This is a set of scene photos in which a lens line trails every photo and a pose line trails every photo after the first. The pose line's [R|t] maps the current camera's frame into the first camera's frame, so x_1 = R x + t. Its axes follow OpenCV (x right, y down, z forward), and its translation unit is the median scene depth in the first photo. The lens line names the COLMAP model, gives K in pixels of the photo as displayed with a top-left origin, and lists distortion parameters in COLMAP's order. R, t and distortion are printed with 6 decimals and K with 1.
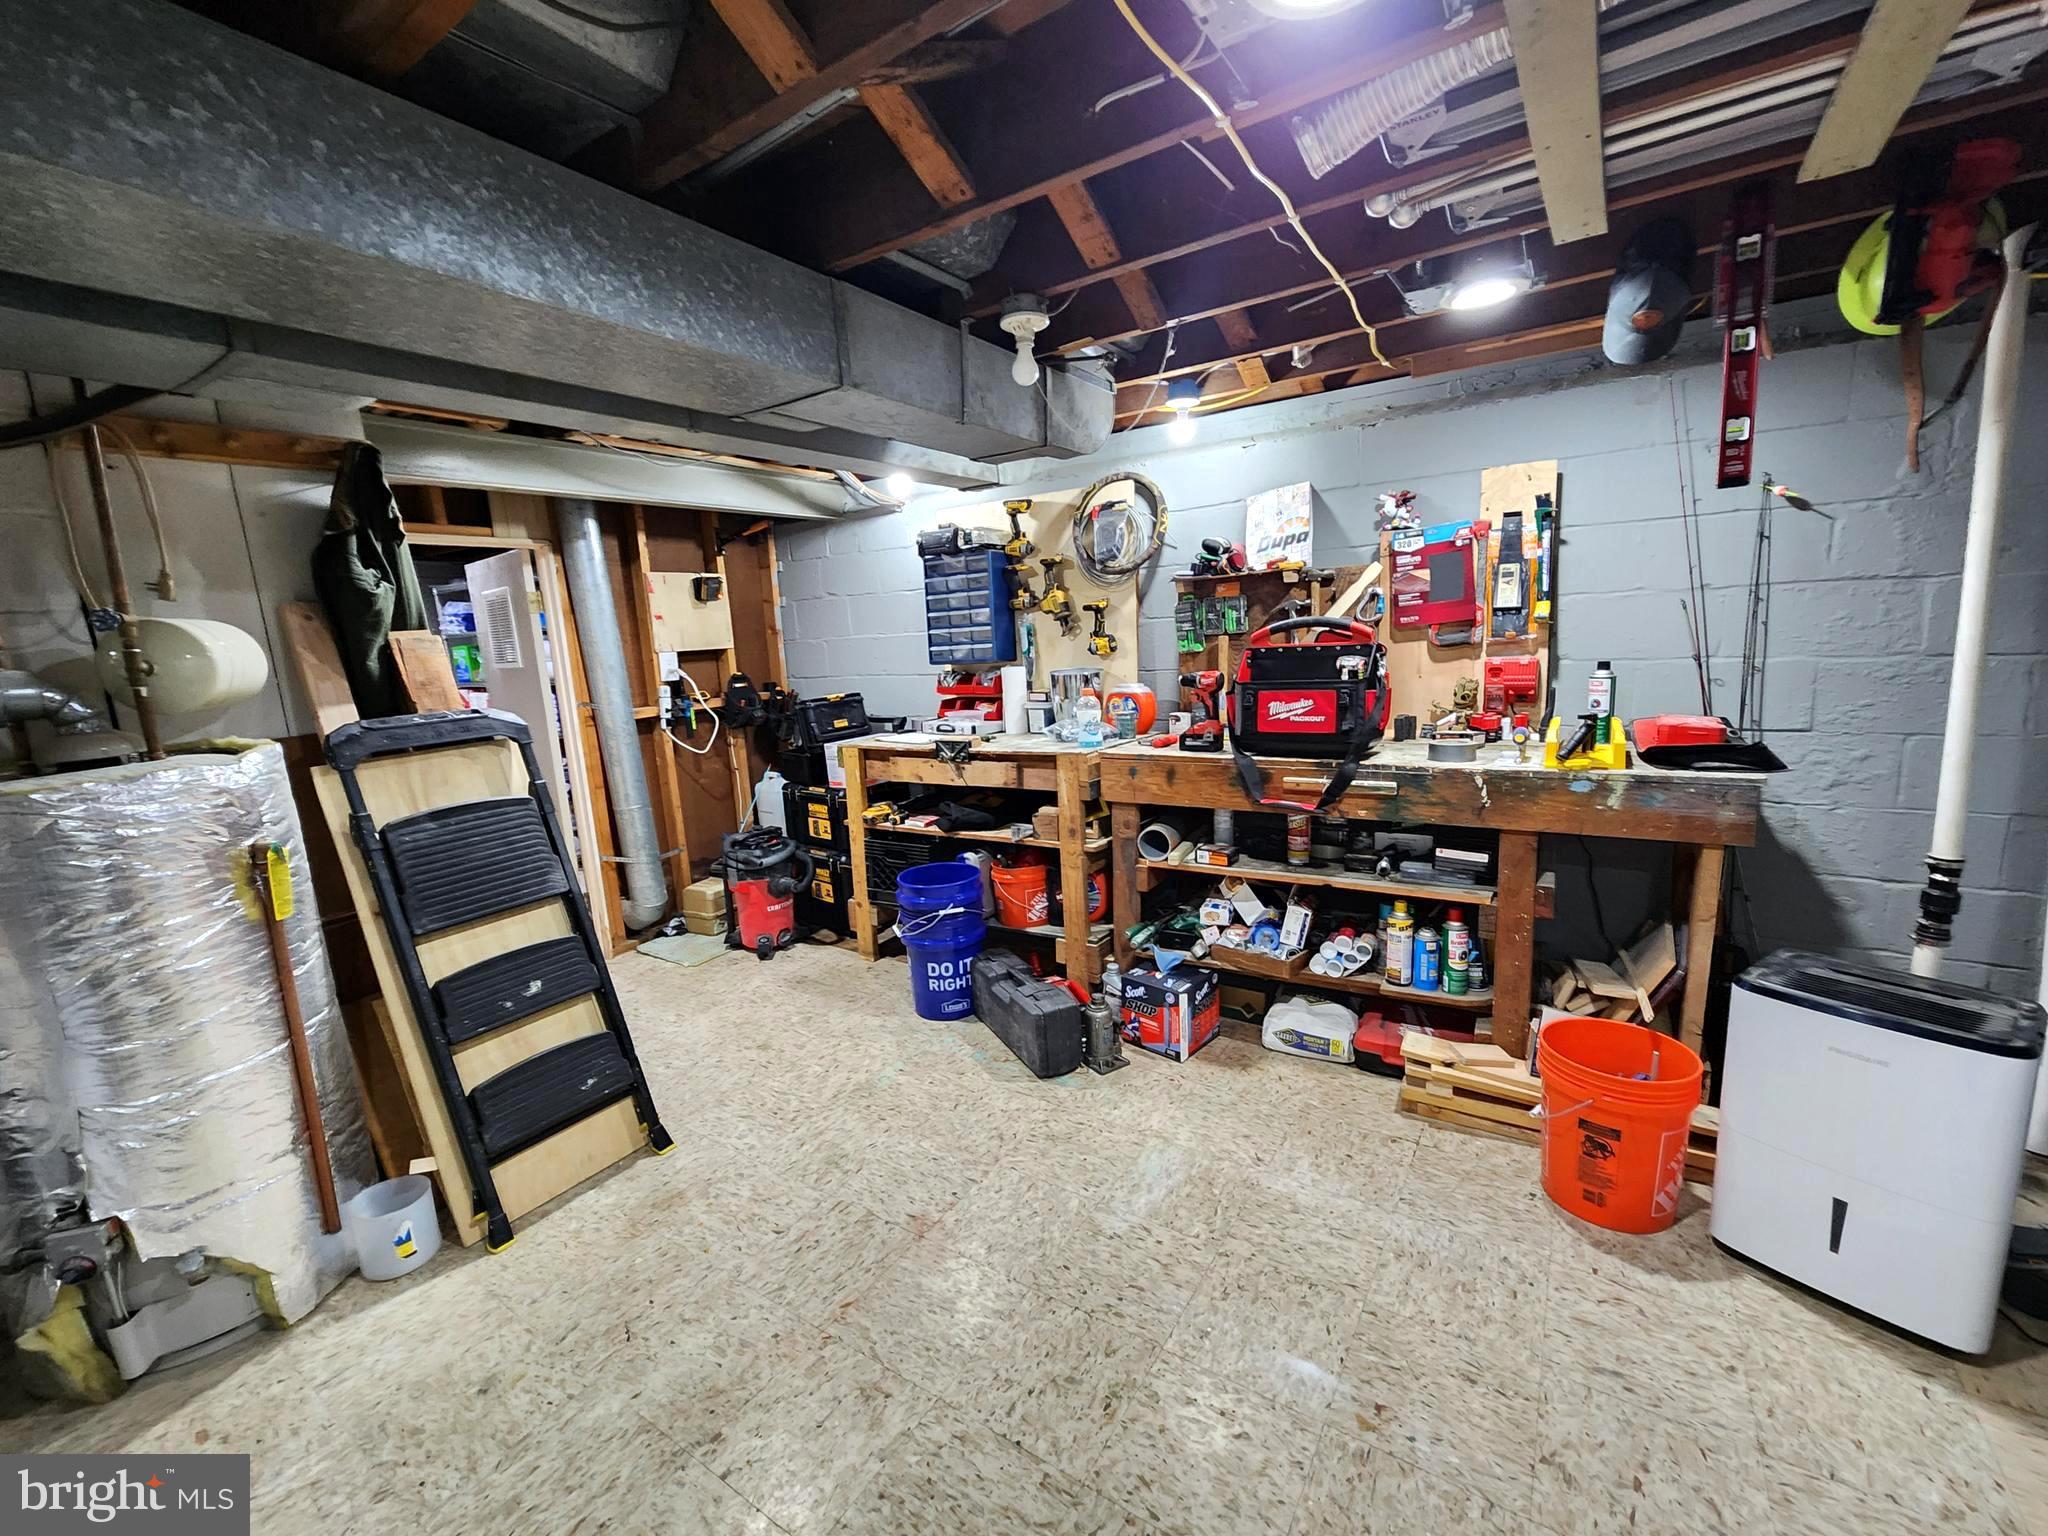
lens RADIAL K [[840.5, 0, 1021.9], [0, 840.5, 771.7], [0, 0, 1]] dist [0.002935, -0.002080]
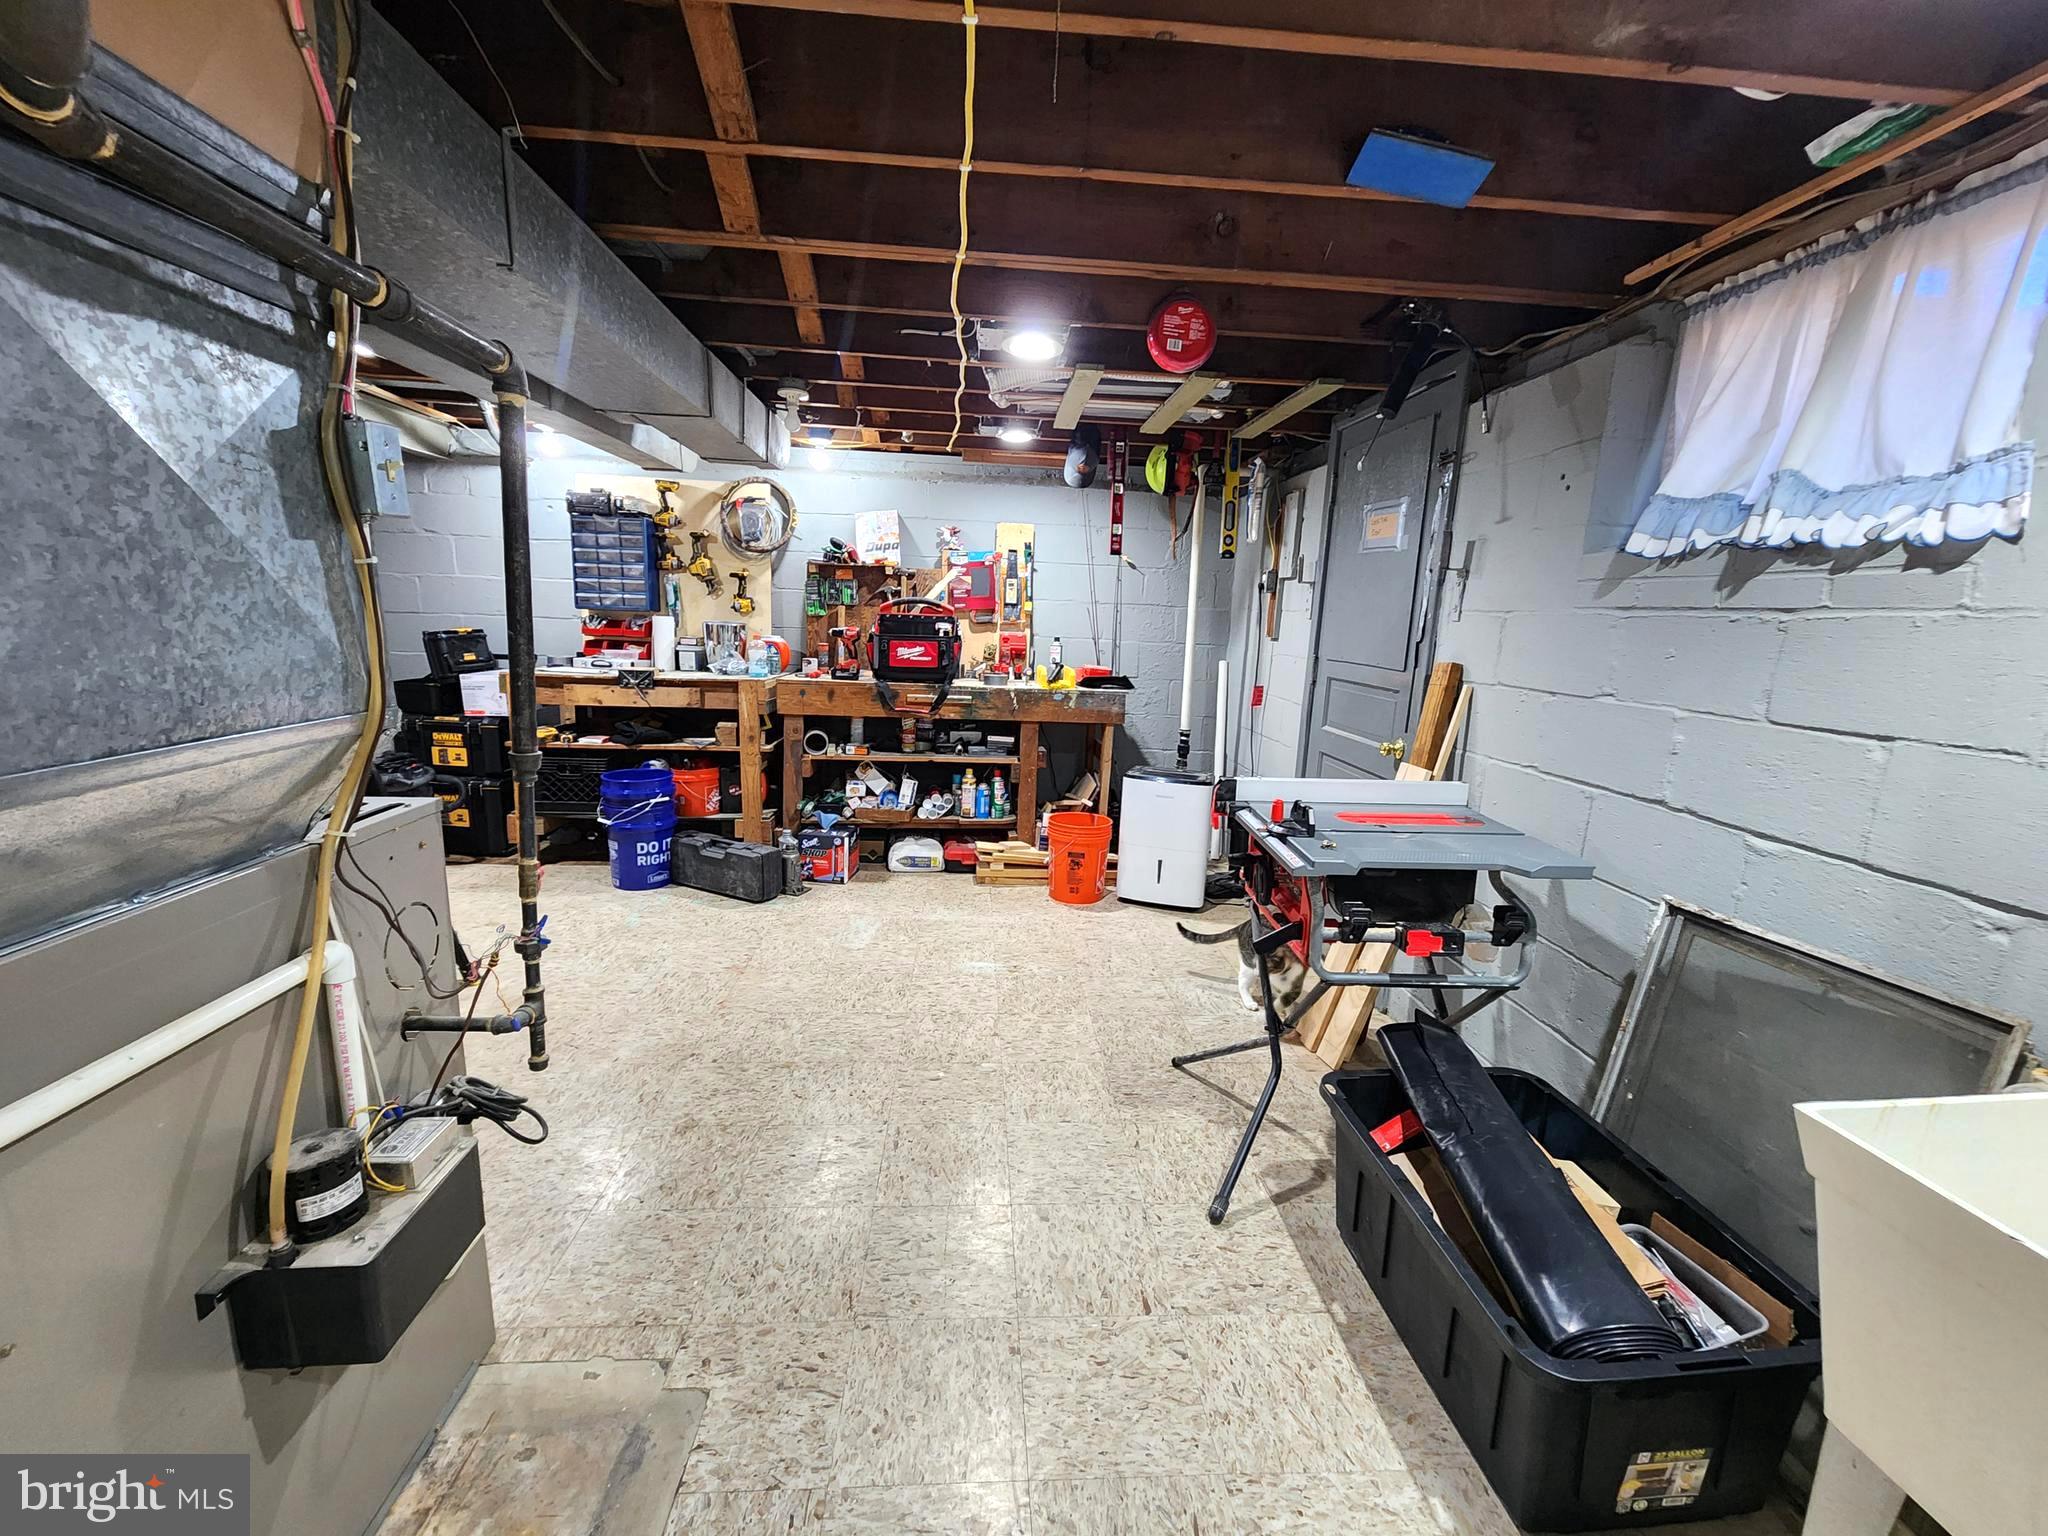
lens RADIAL K [[840.5, 0, 1029.4], [0, 840.5, 764.3], [0, 0, 1]] dist [0.002935, -0.002080]
pose [[0.785755, -0.021227, 0.618174, -0.464243], [0.020930, 0.999751, 0.007726, 0.122088], [-0.618184, 0.006868, 0.786003, -0.382794]]
